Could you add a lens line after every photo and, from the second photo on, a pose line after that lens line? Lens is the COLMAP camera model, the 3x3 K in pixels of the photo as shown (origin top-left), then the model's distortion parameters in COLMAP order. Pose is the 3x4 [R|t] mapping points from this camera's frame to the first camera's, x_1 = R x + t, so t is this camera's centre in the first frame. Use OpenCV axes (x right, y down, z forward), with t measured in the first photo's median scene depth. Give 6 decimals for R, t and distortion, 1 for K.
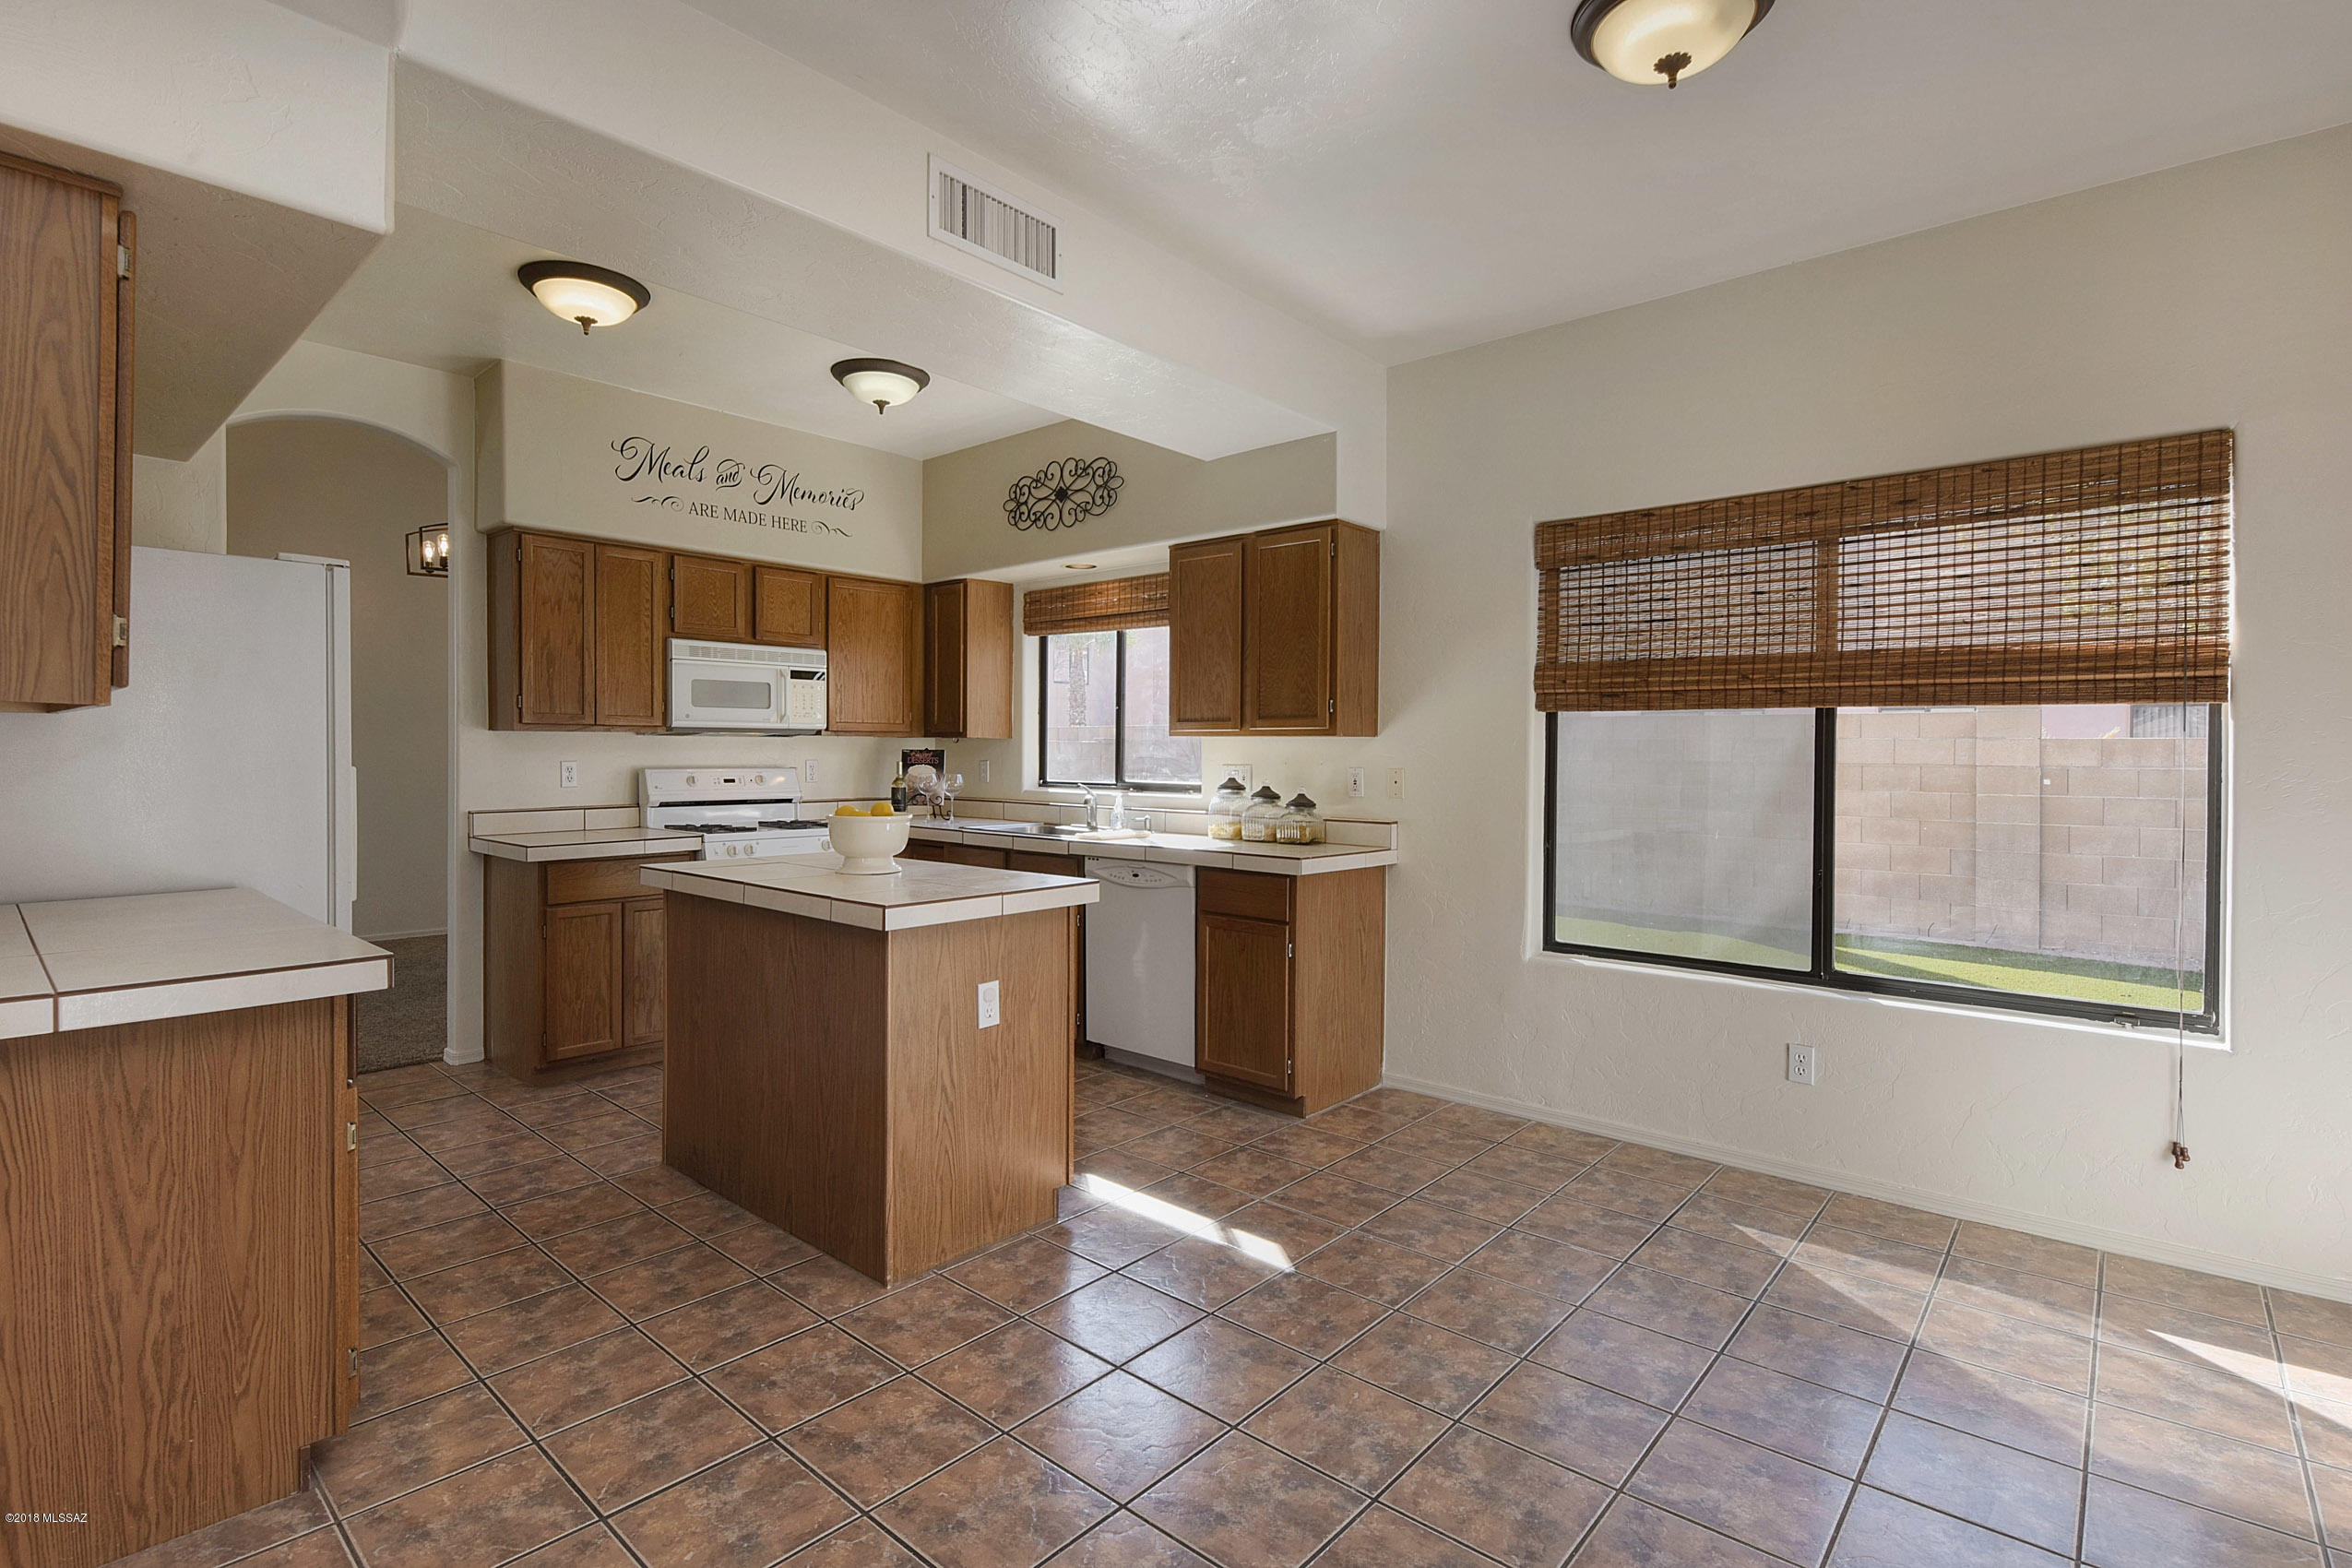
lens RADIAL K [[1113.8, 0, 1189.0], [0, 1113.8, 778.5], [0, 0, 1]] dist [-0.001019, -0.003885]
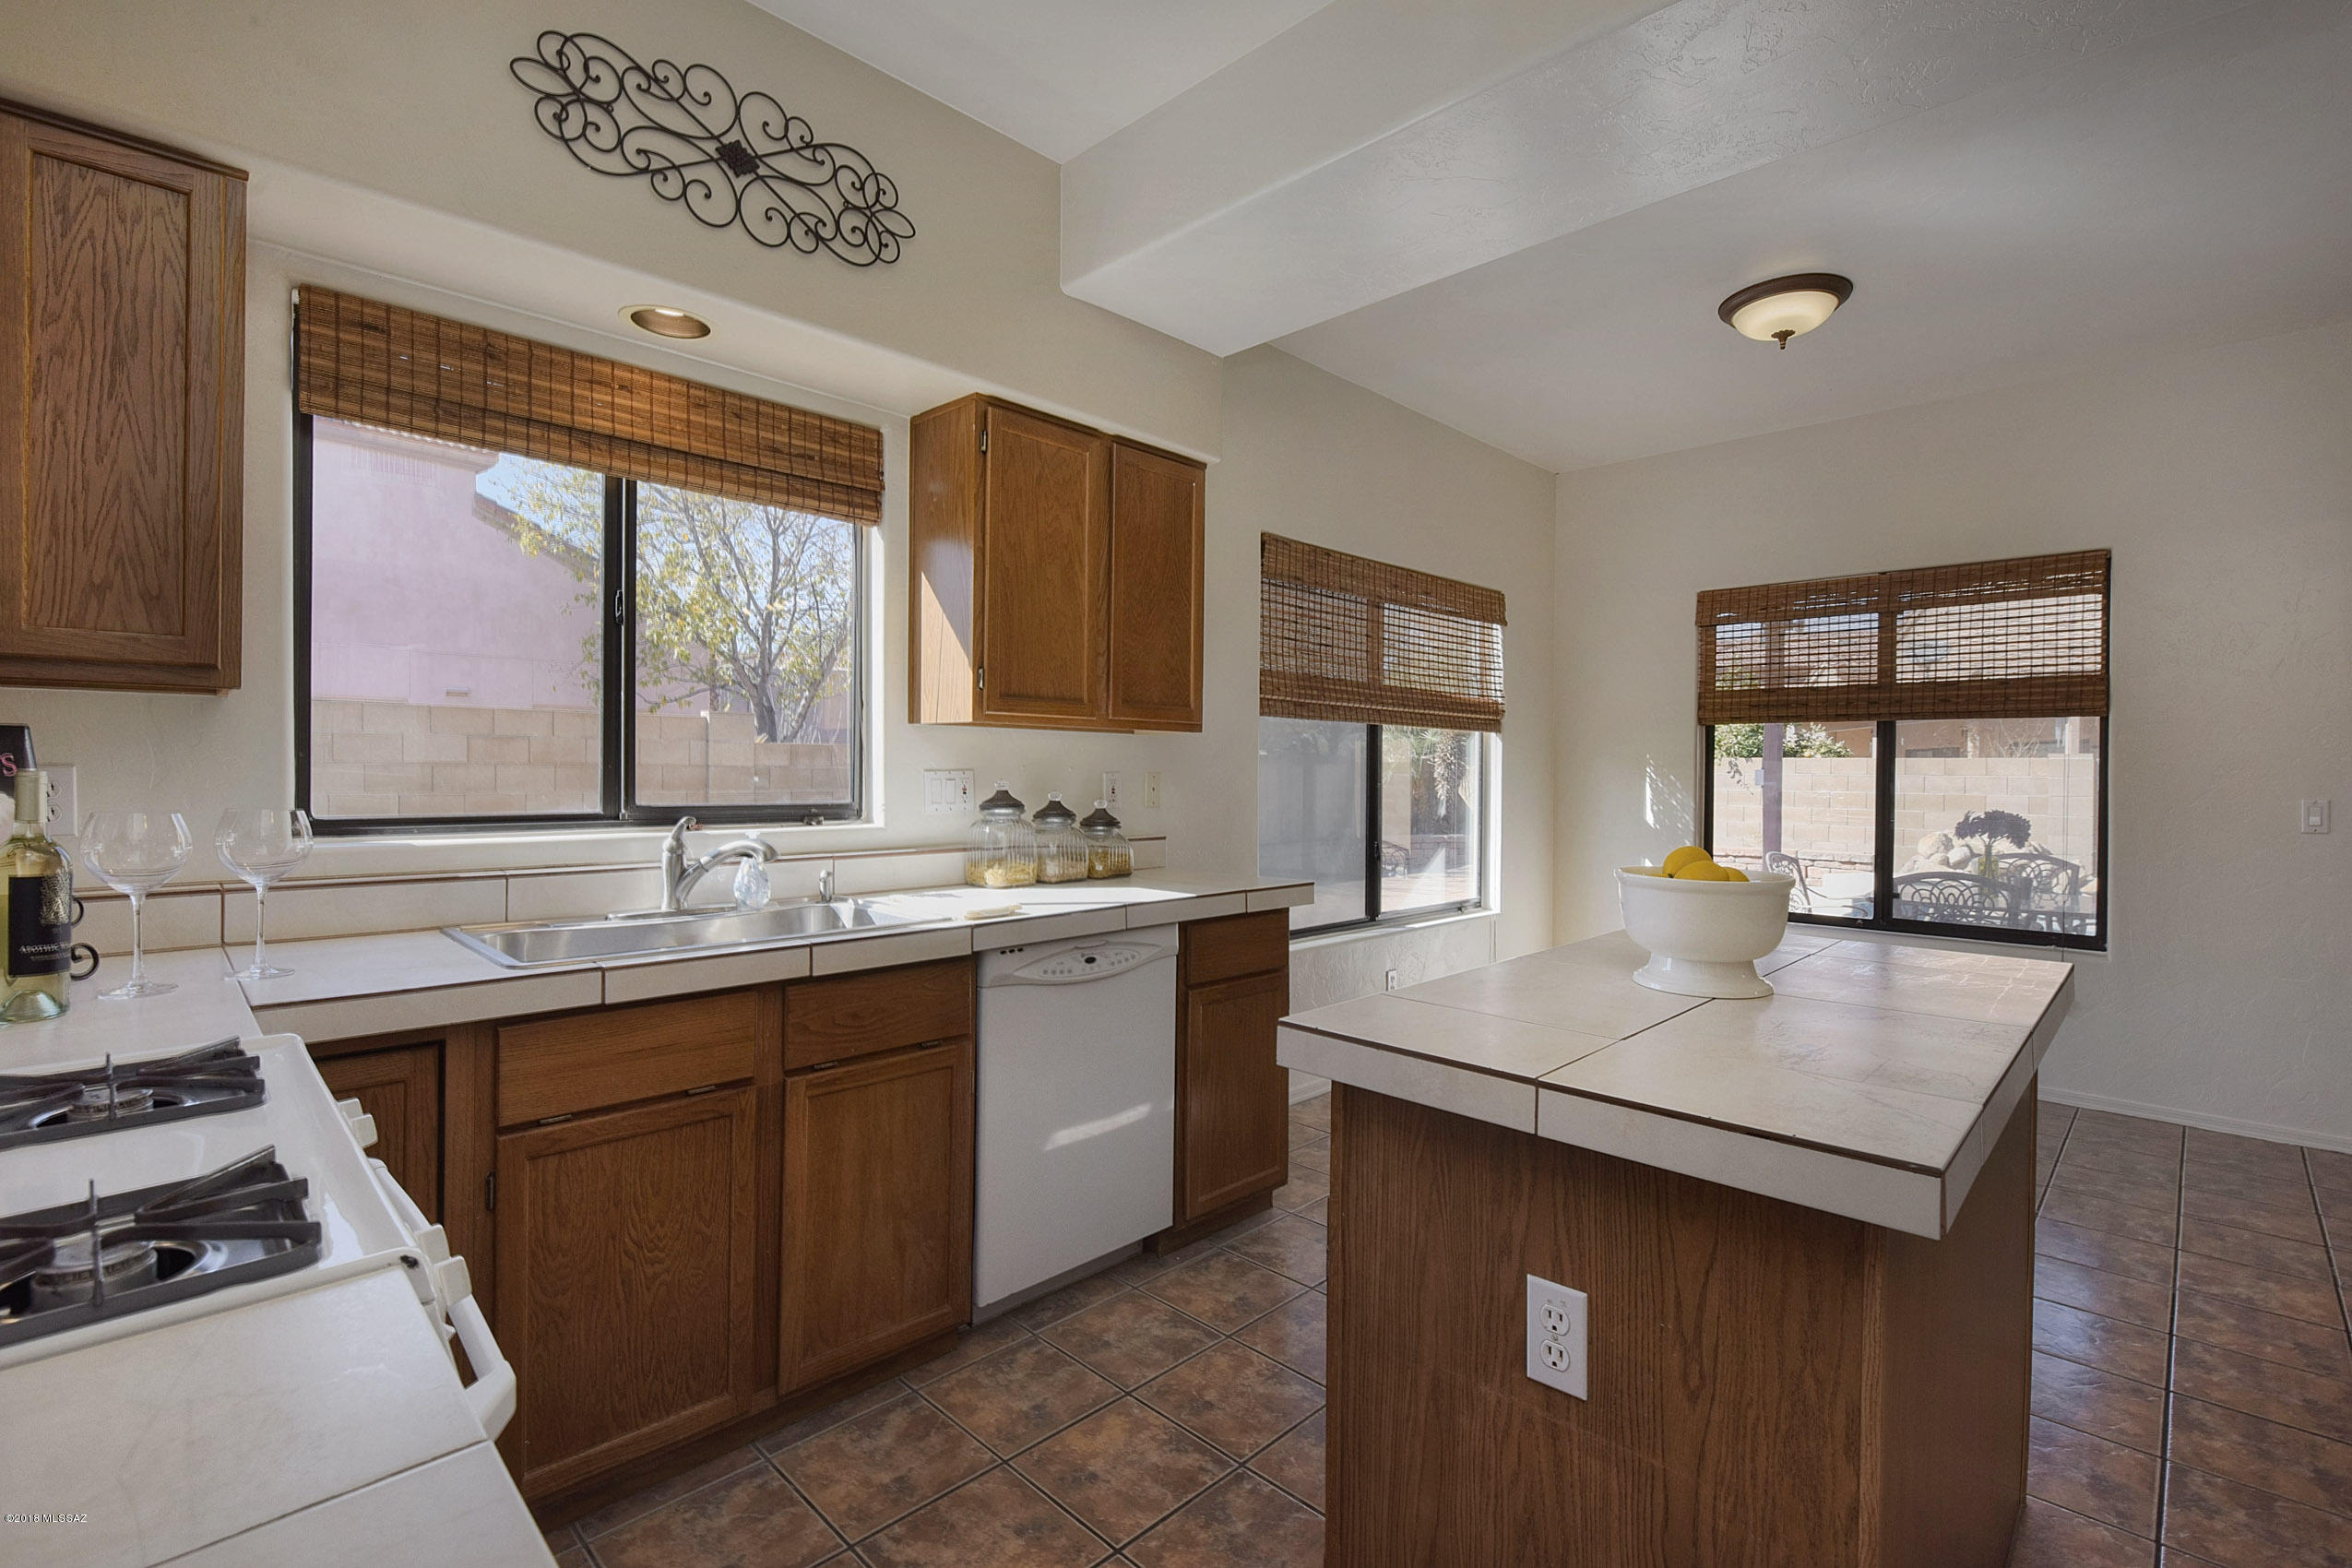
lens RADIAL K [[1040.0, 0, 1149.0], [0, 1040.0, 777.8], [0, 0, 1]] dist [-0.000596, -0.000552]
pose [[0.087721, -0.015553, 0.996024, -0.588031], [0.013701, 0.999802, 0.014405, -0.016085], [-0.996051, 0.012382, 0.087917, 0.920661]]
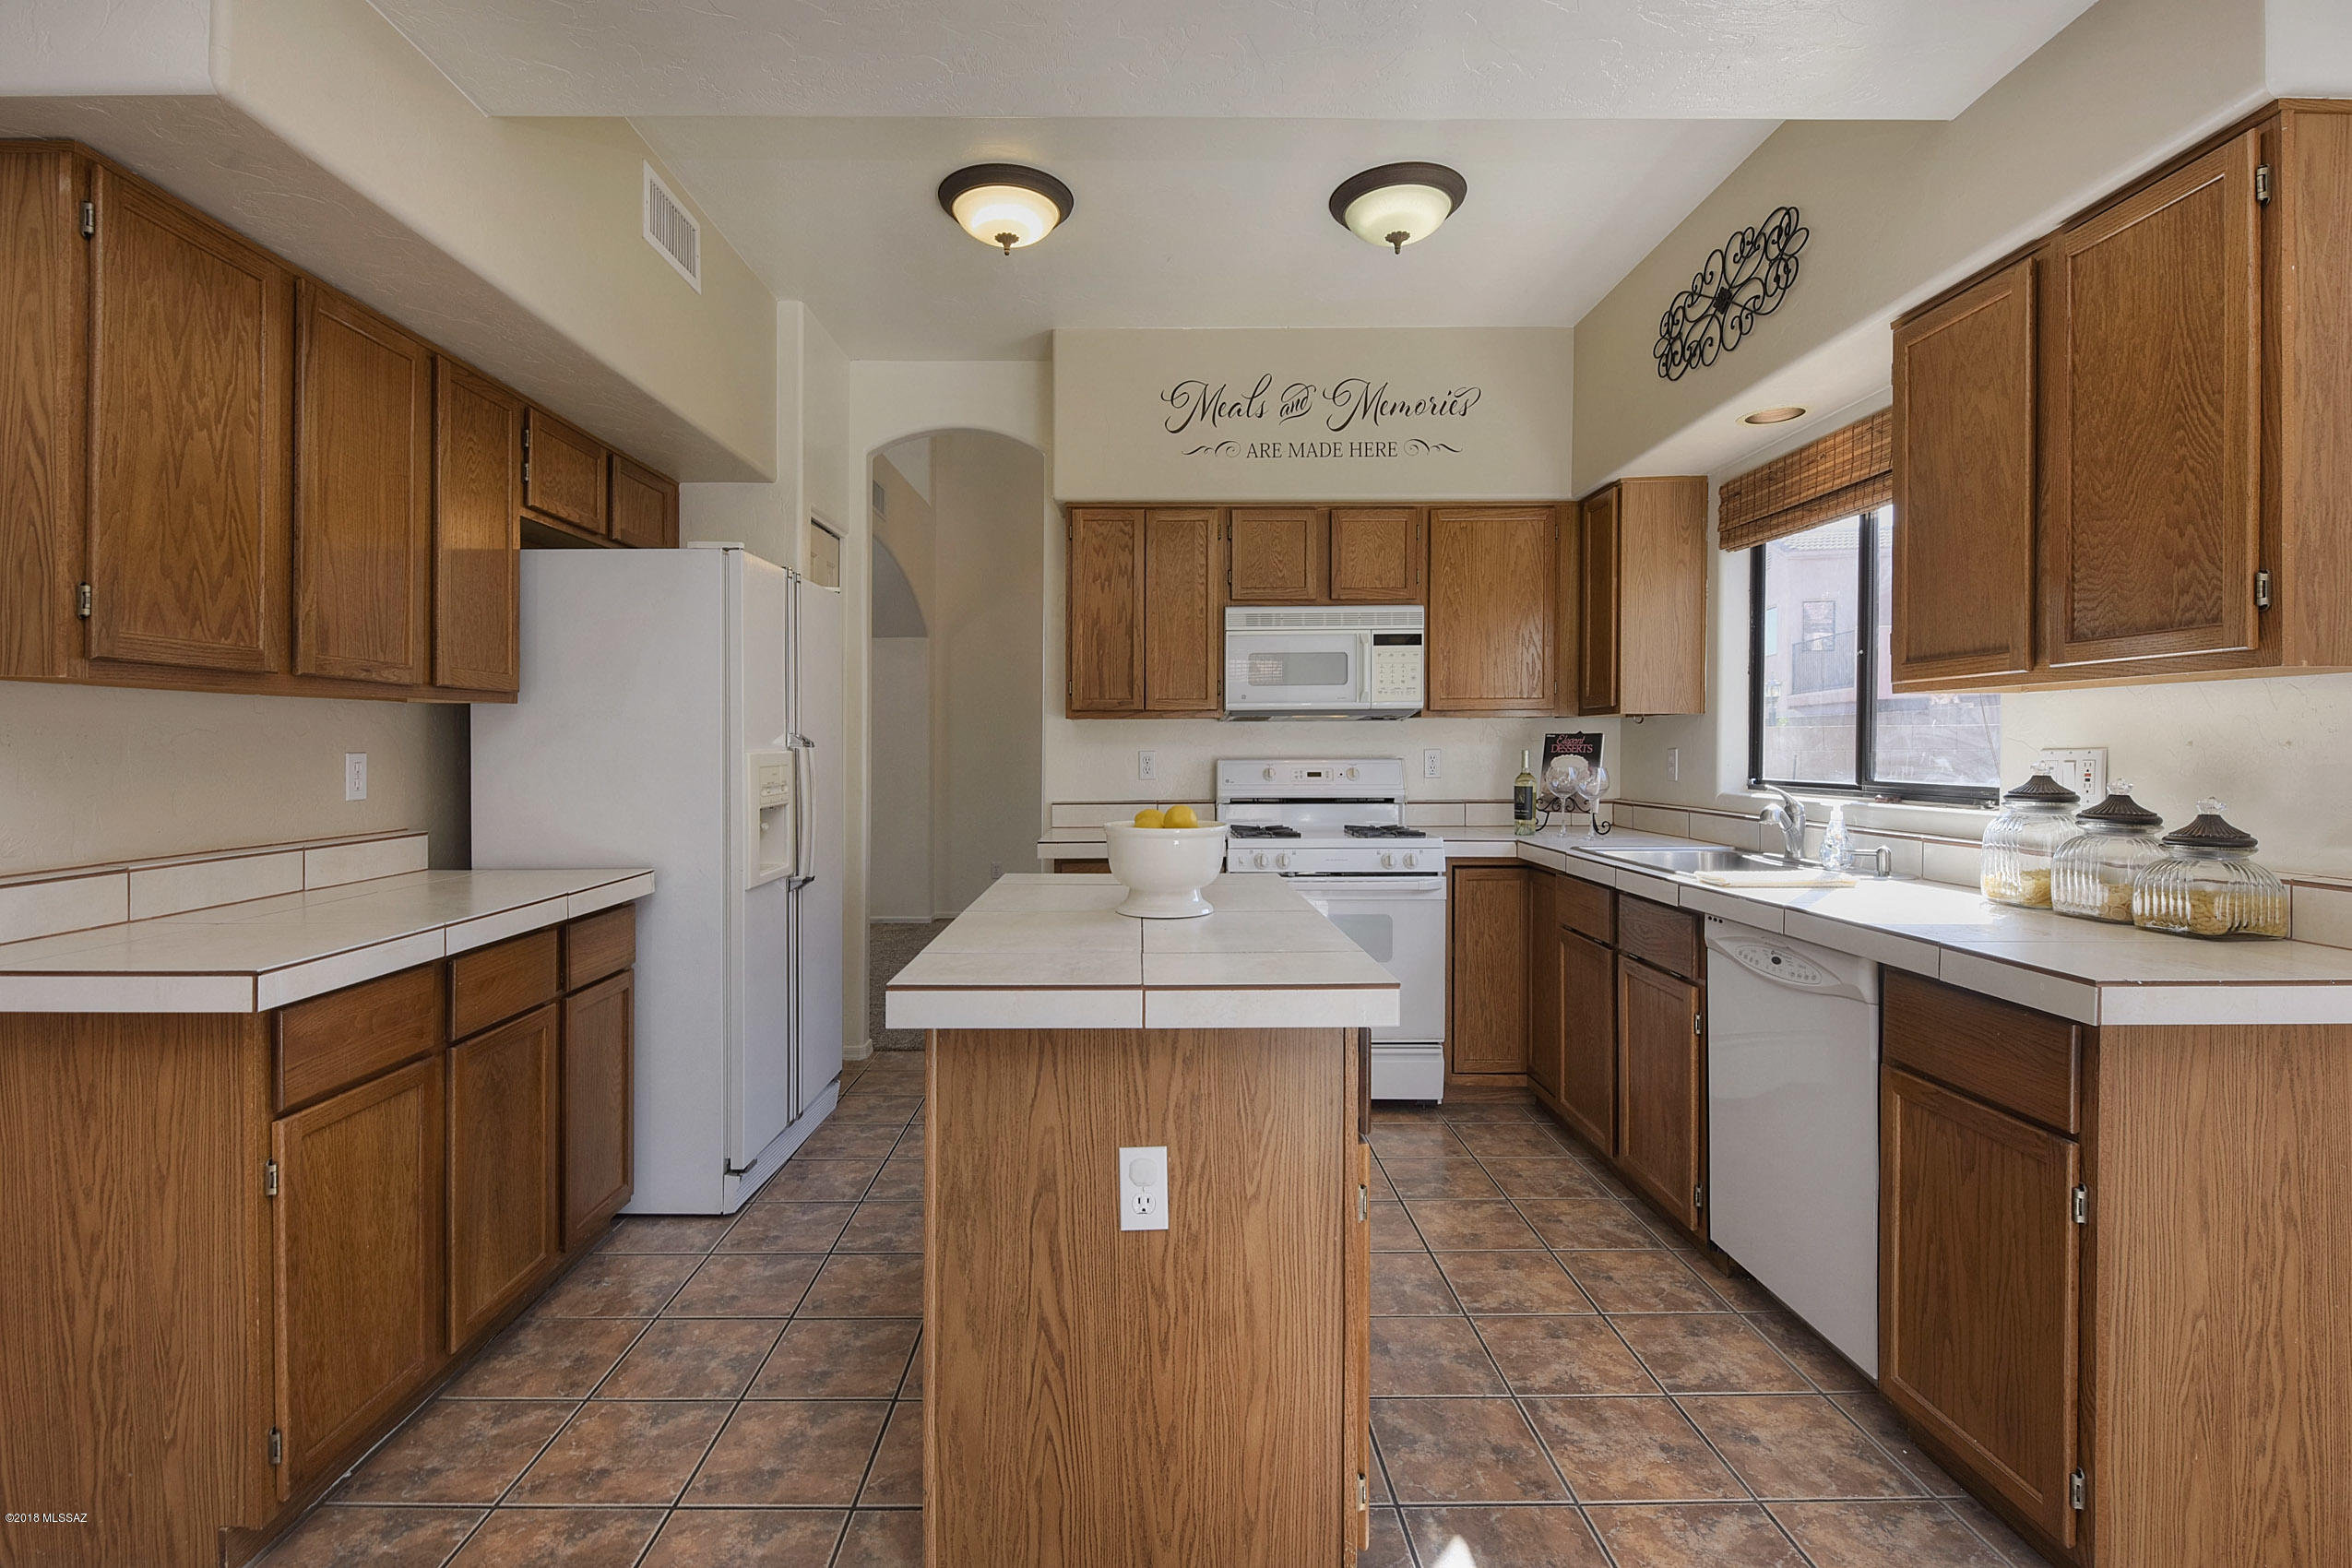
lens RADIAL K [[1113.8, 0, 1154.3], [0, 1113.8, 762.2], [0, 0, 1]] dist [-0.001019, -0.003885]
pose [[0.663029, -0.000487, -0.748594, 0.149676], [-0.010764, 0.999890, -0.010185, 0.002688], [0.748517, 0.014811, 0.662951, 0.432489]]
